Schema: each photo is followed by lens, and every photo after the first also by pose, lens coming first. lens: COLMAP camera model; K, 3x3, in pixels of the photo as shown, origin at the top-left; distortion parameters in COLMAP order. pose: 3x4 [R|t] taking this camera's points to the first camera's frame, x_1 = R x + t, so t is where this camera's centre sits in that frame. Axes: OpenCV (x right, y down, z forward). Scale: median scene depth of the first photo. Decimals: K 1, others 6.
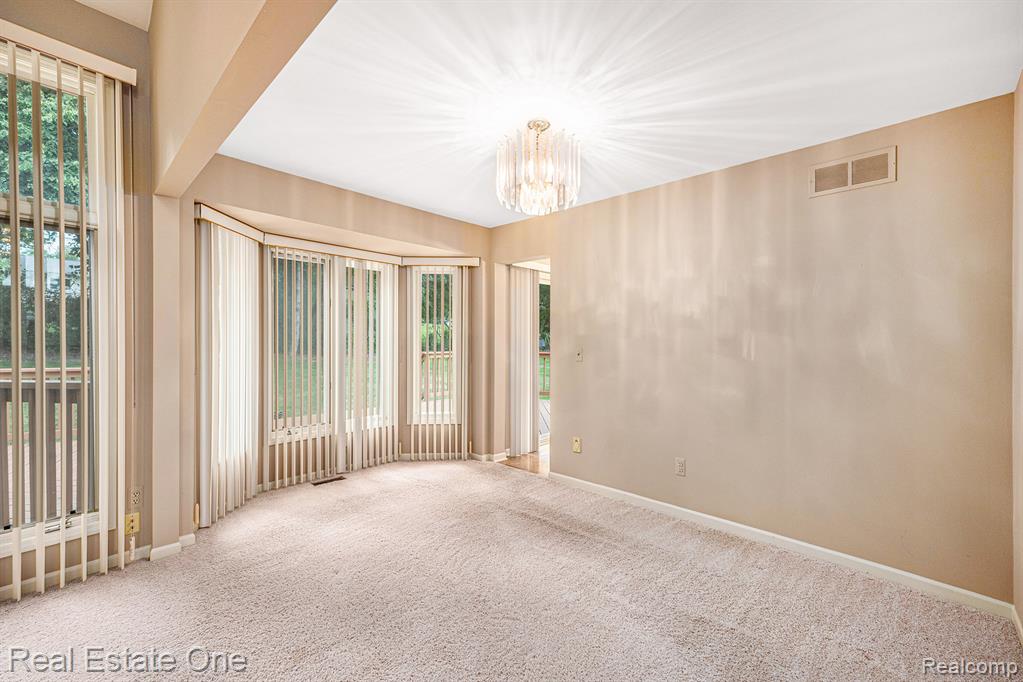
lens RADIAL K [[413.6, 0, 507.2], [0, 413.6, 337.4], [0, 0, 1]] dist [0.000938, 0.000150]
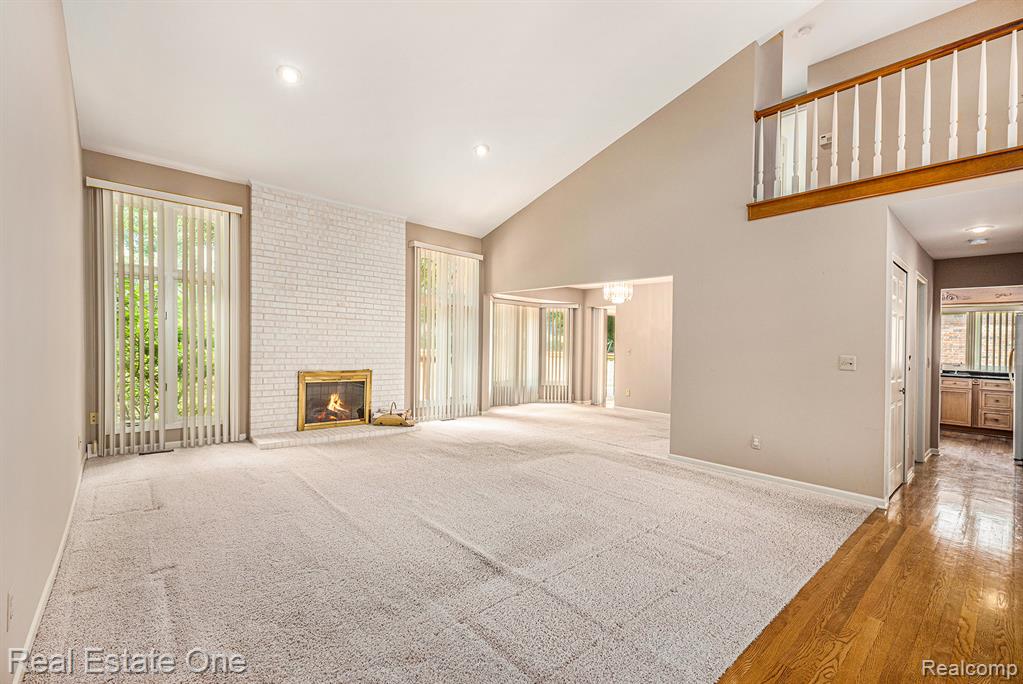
lens RADIAL K [[442.2, 0, 509.6], [0, 442.2, 343.4], [0, 0, 1]] dist [0.001961, 0.000132]
pose [[0.991274, 0.011299, -0.131336, -0.115453], [-0.011896, 0.999922, -0.003760, 0.013215], [0.131283, 0.005290, 0.991331, -1.208327]]
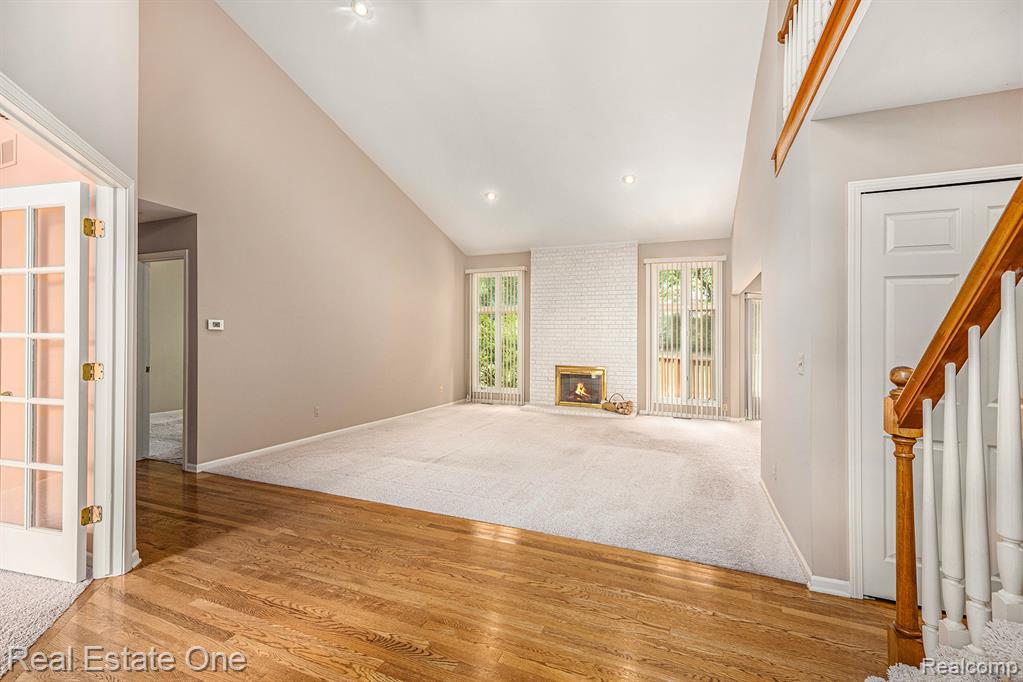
lens RADIAL K [[429.0, 0, 508.9], [0, 429.0, 345.9], [0, 0, 1]] dist [-0.002887, -0.001002]
pose [[0.323134, -0.004922, -0.946340, 0.834683], [-0.009616, 0.999918, -0.008483, 0.029614], [0.946304, 0.011841, 0.323060, -0.808844]]
